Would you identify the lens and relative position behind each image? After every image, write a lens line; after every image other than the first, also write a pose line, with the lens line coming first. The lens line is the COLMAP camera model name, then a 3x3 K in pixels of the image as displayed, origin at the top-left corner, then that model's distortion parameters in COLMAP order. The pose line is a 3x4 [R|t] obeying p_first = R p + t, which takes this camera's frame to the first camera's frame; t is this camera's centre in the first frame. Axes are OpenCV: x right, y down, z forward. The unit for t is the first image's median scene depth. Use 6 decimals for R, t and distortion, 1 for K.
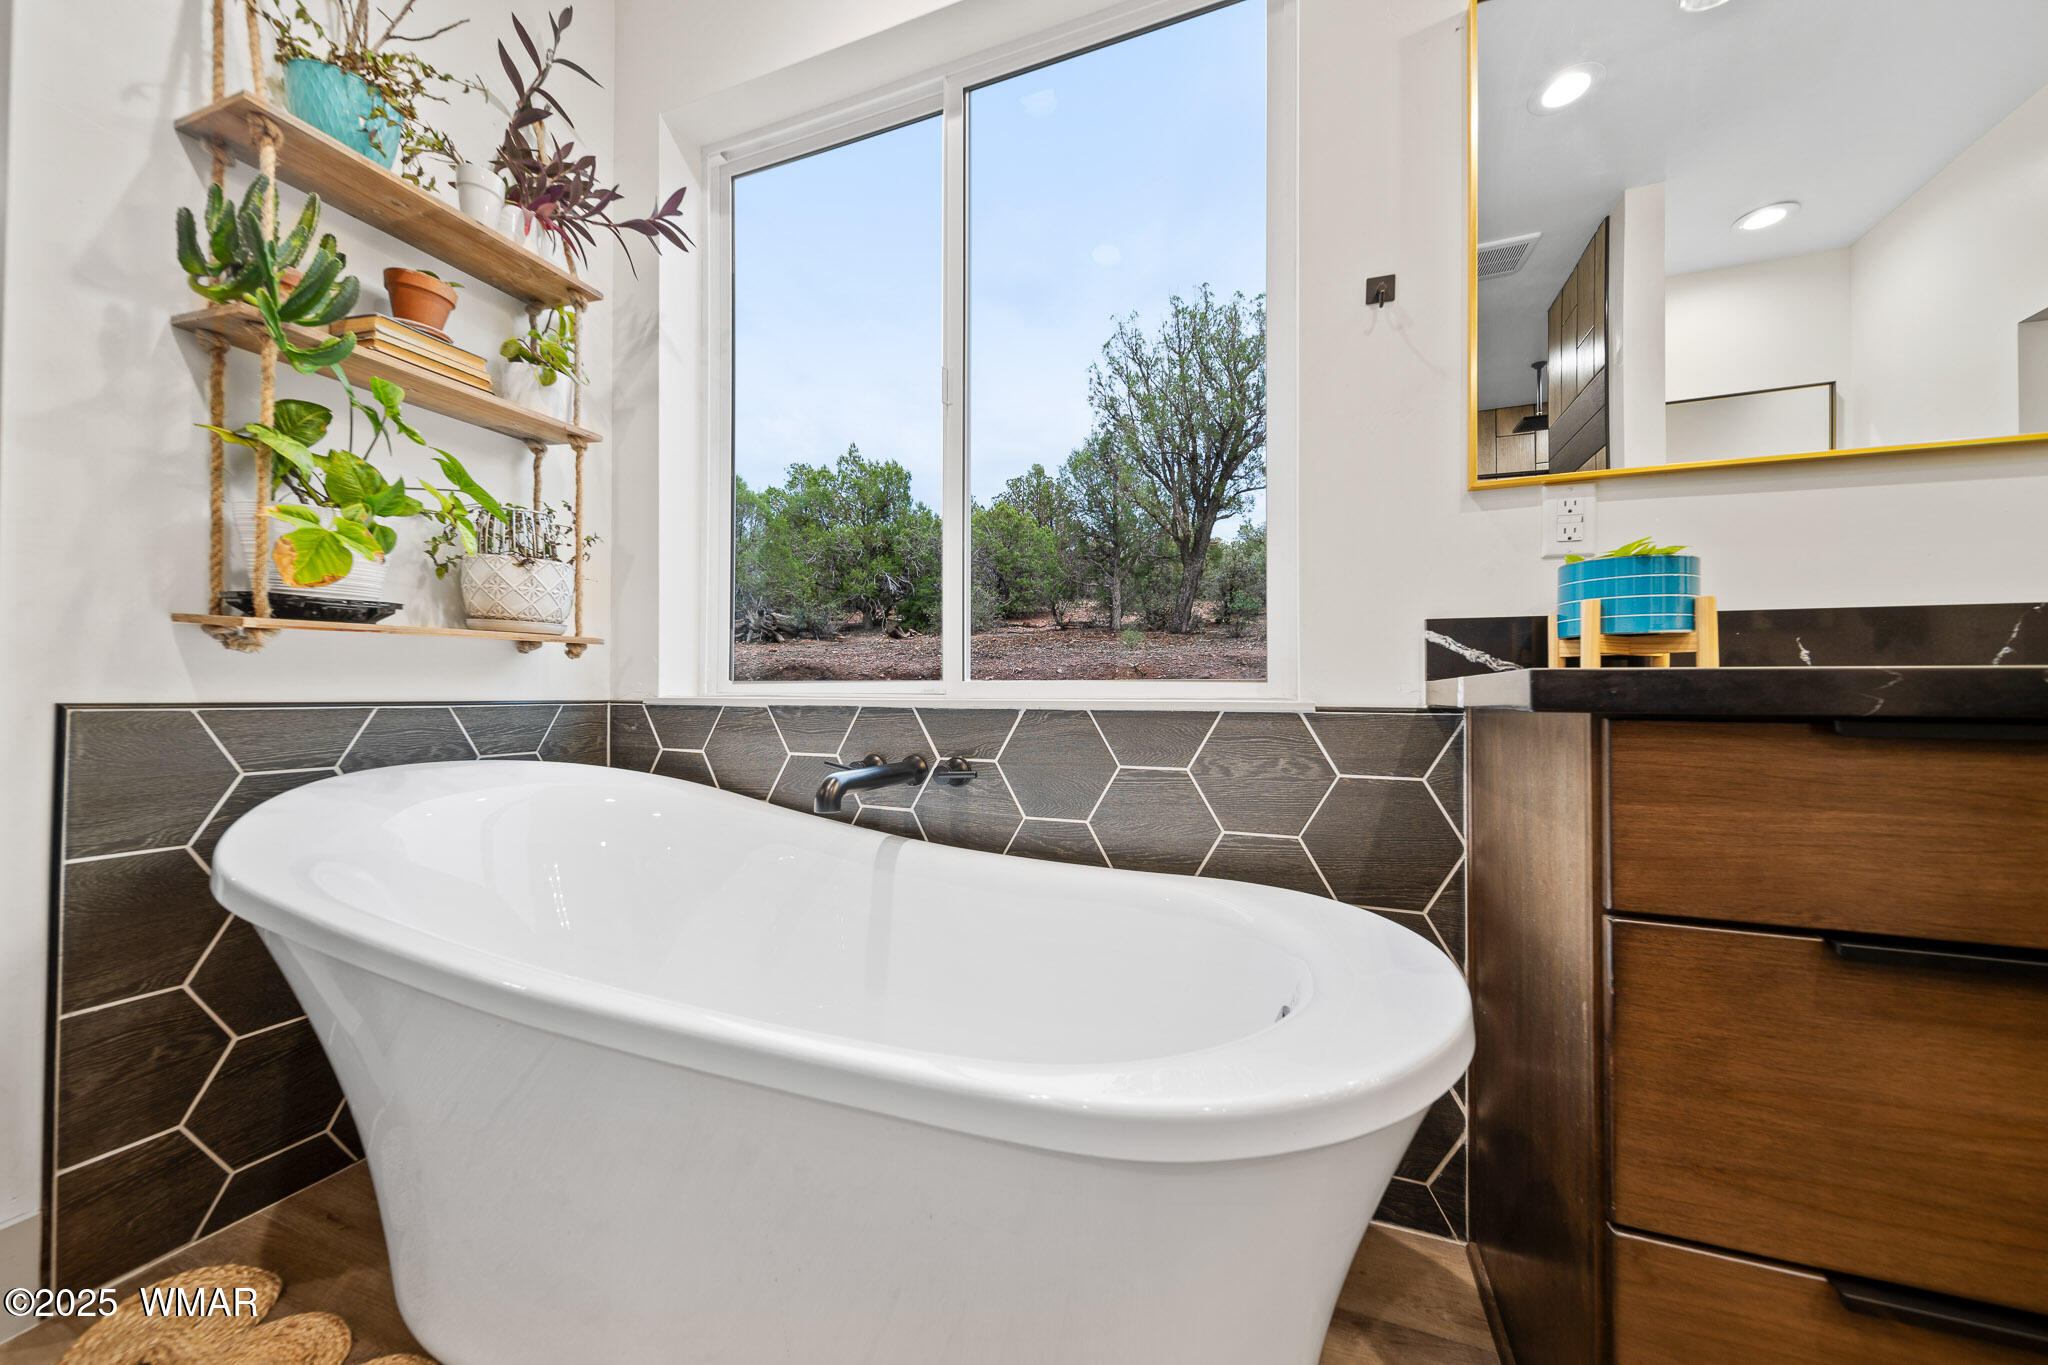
lens RADIAL K [[742.9, 0, 1012.0], [0, 742.9, 682.0], [0, 0, 1]] dist [0.012856, 0.000316]
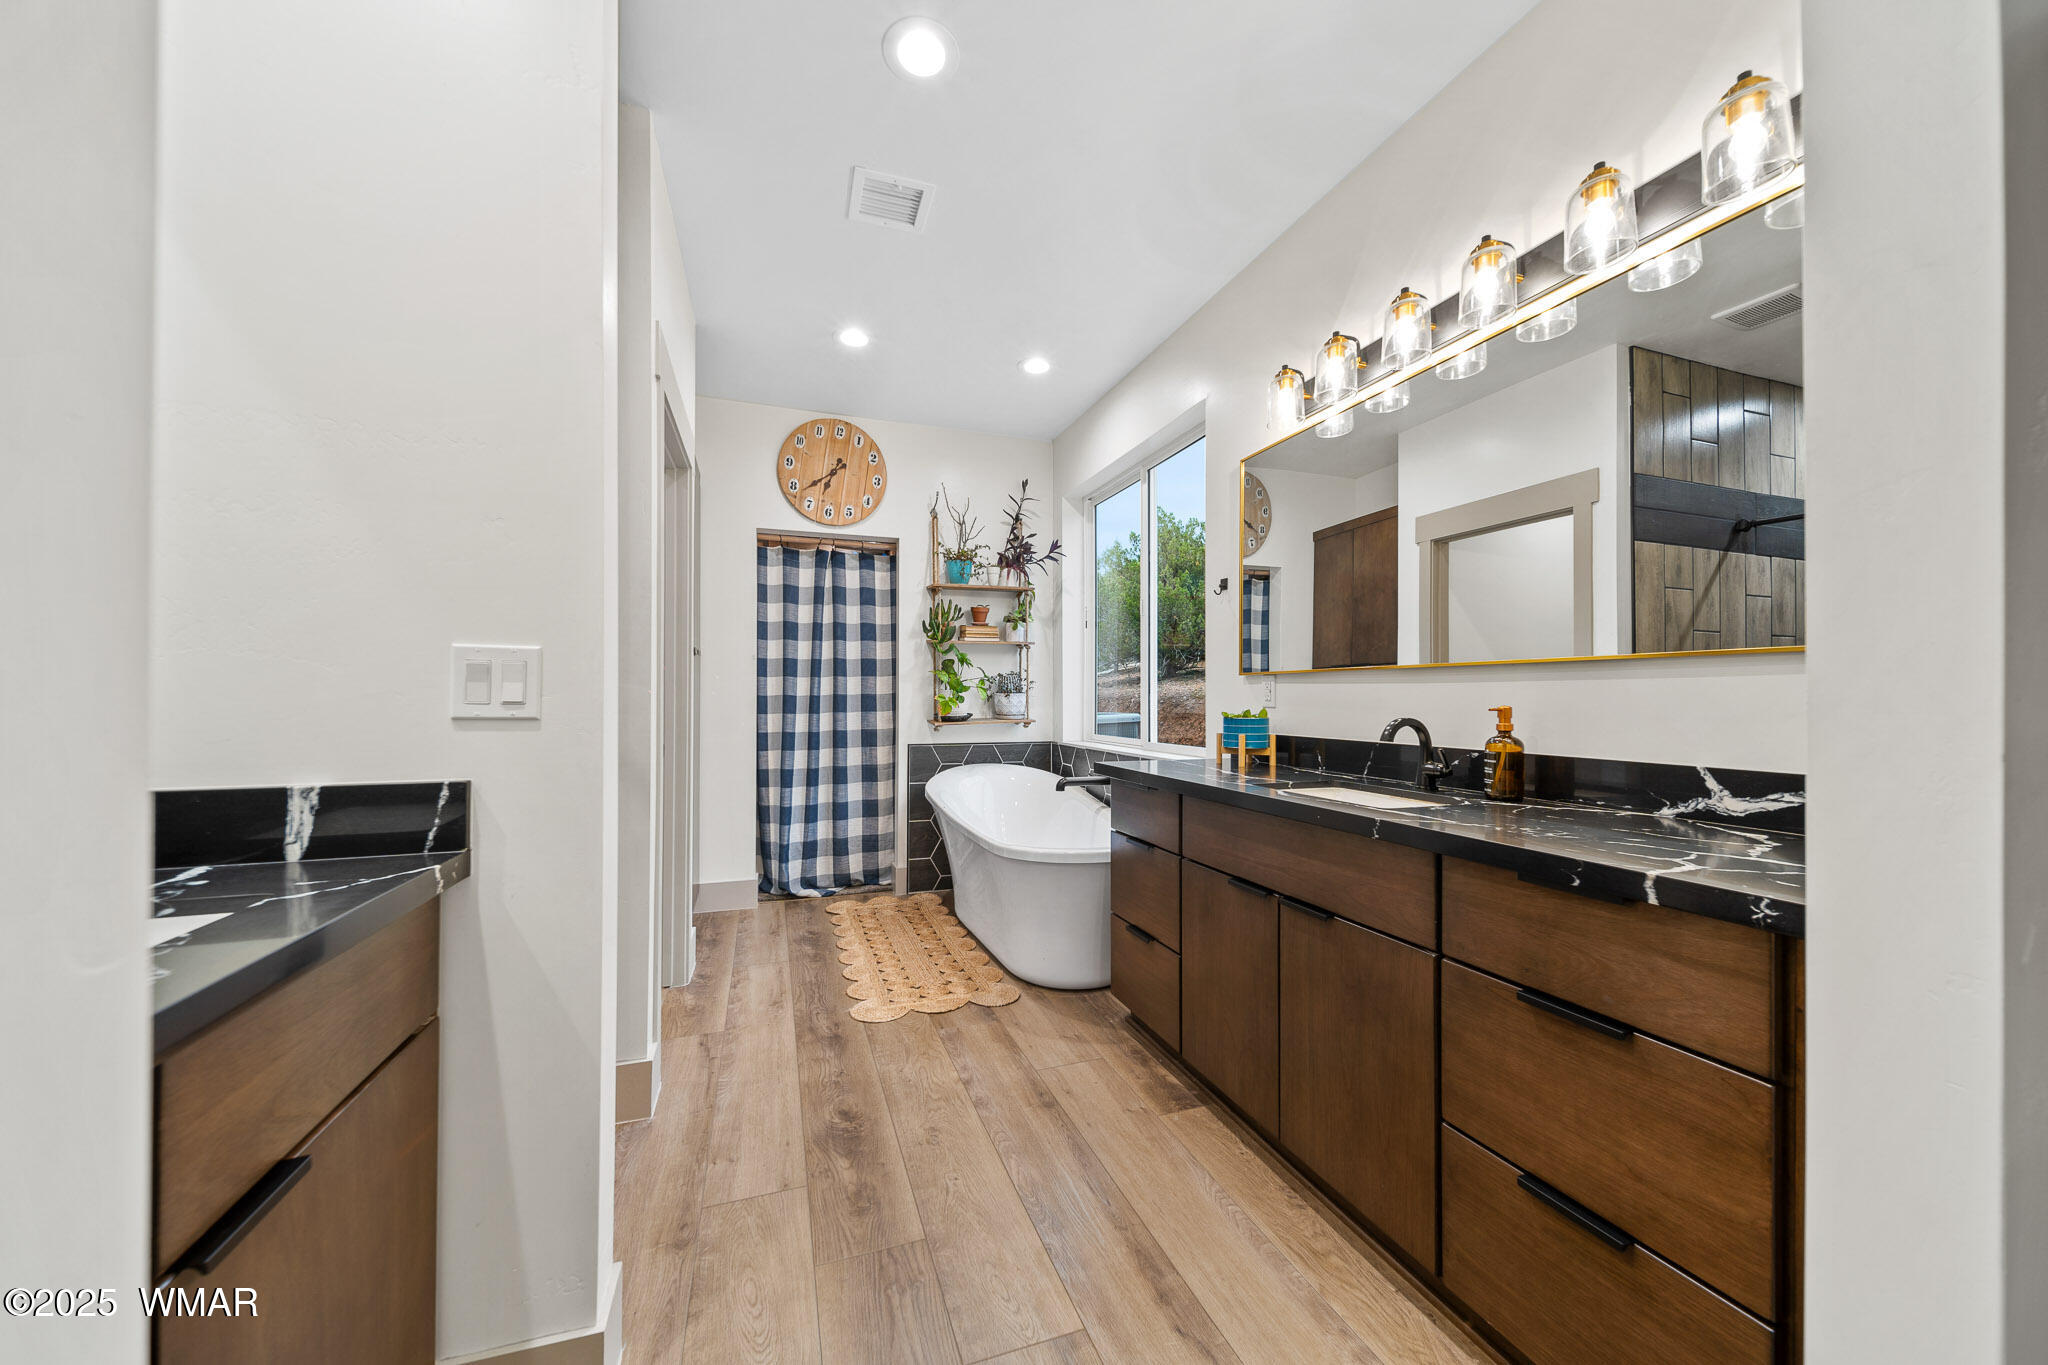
lens RADIAL K [[742.9, 0, 1032.1], [0, 742.9, 689.9], [0, 0, 1]] dist [0.012856, 0.000316]
pose [[0.649450, -0.004195, -0.760393, 1.574965], [0.014517, 0.999871, 0.006883, -0.202253], [0.760266, -0.015509, 0.649427, -0.769806]]
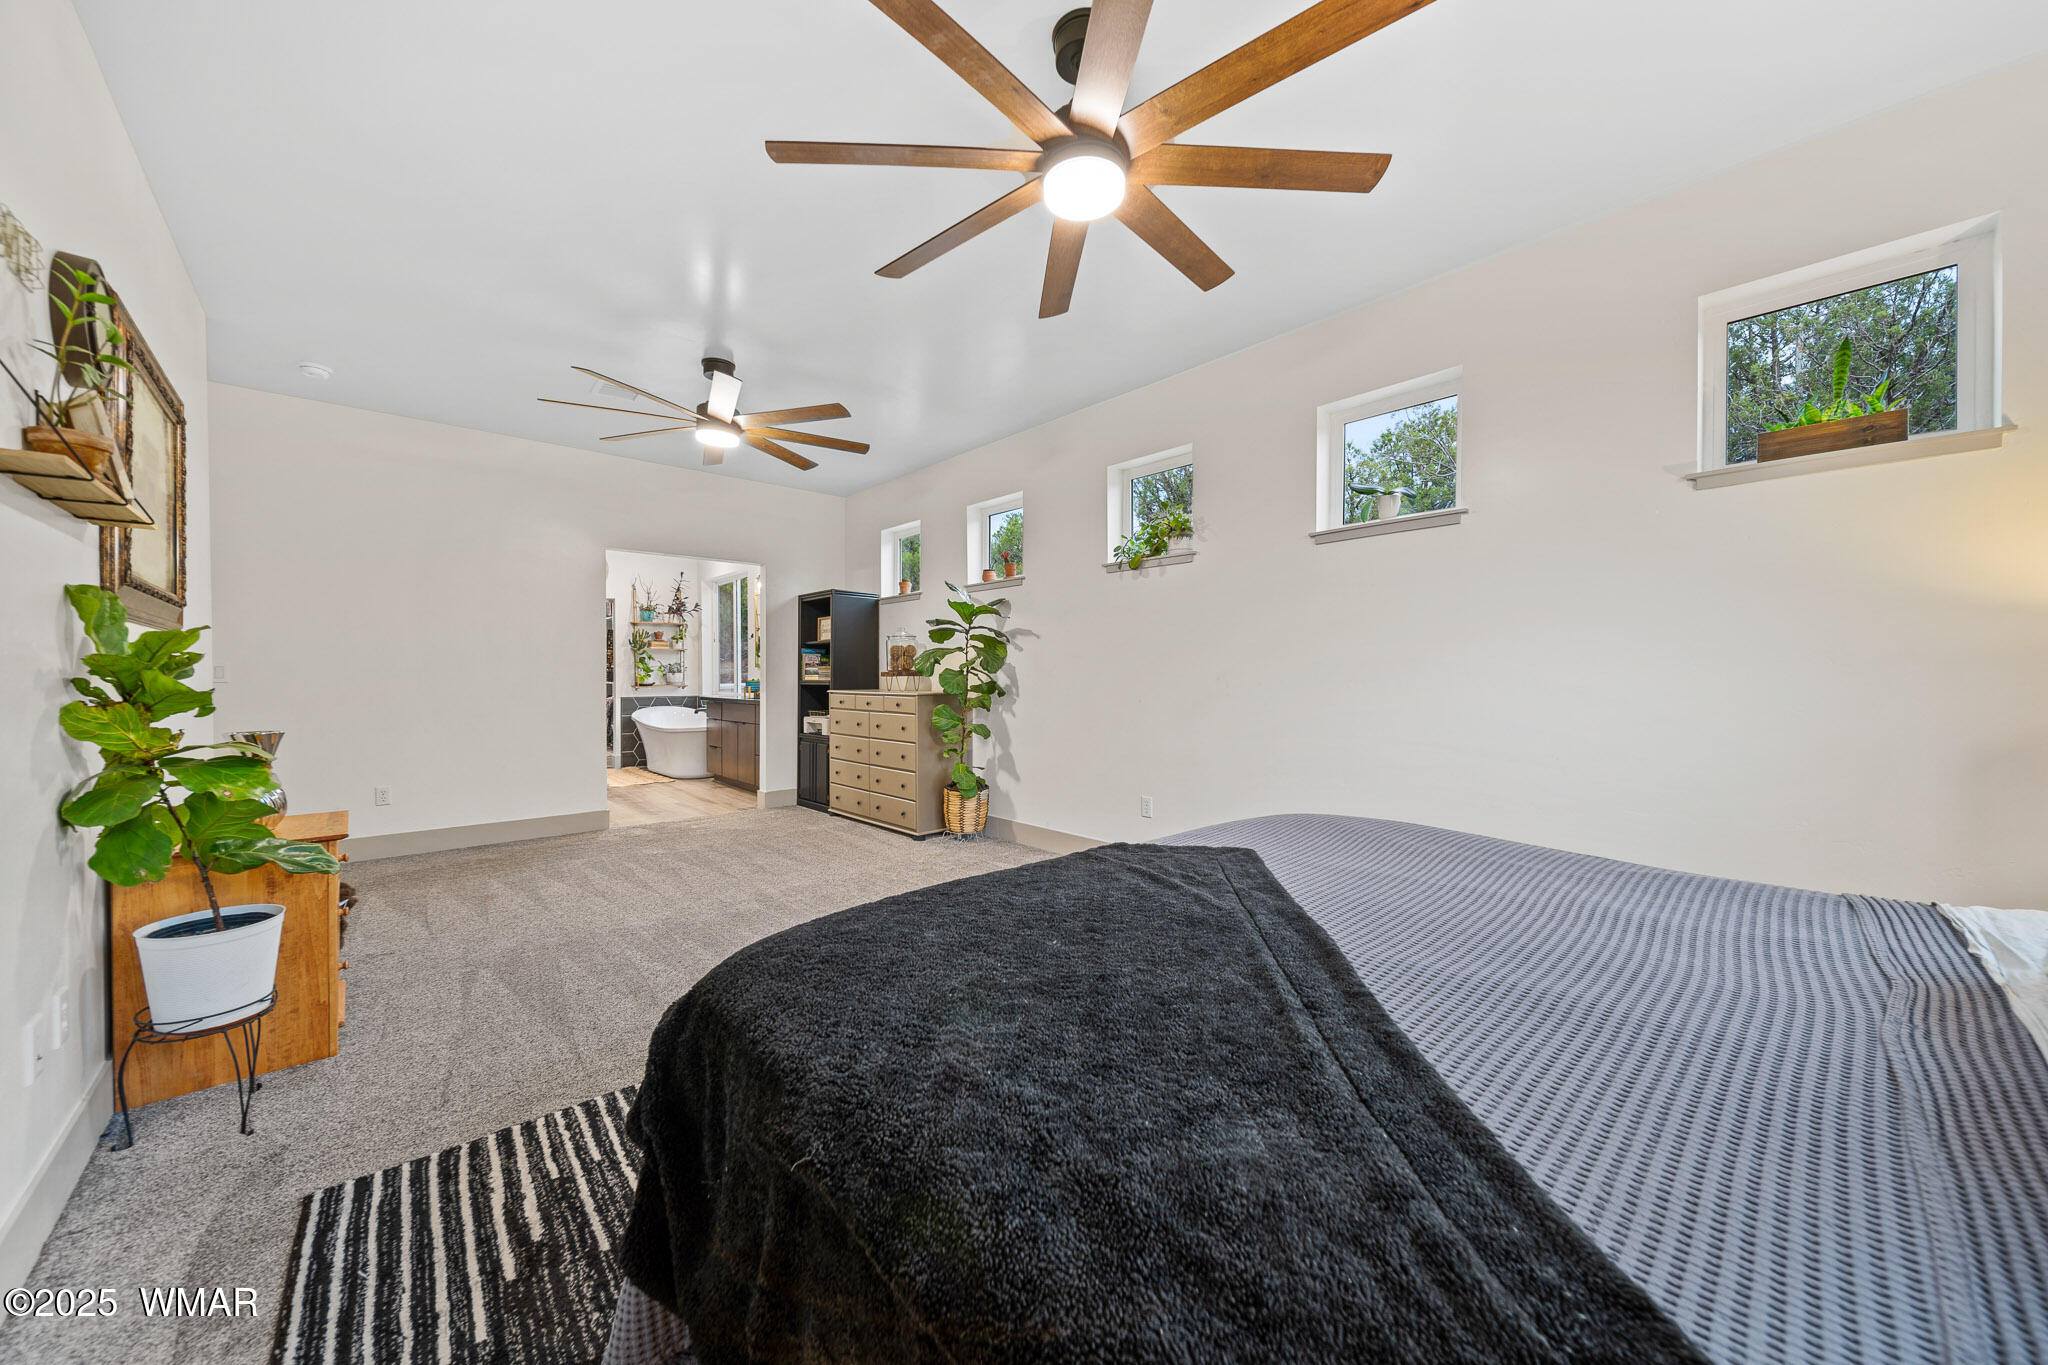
lens RADIAL K [[742.9, 0, 1026.9], [0, 742.9, 684.3], [0, 0, 1]] dist [0.012856, 0.000316]
pose [[0.881088, 0.003181, -0.472941, 4.837026], [0.011627, 0.999529, 0.028384, -0.217489], [0.472809, -0.030508, 0.880637, -3.036691]]
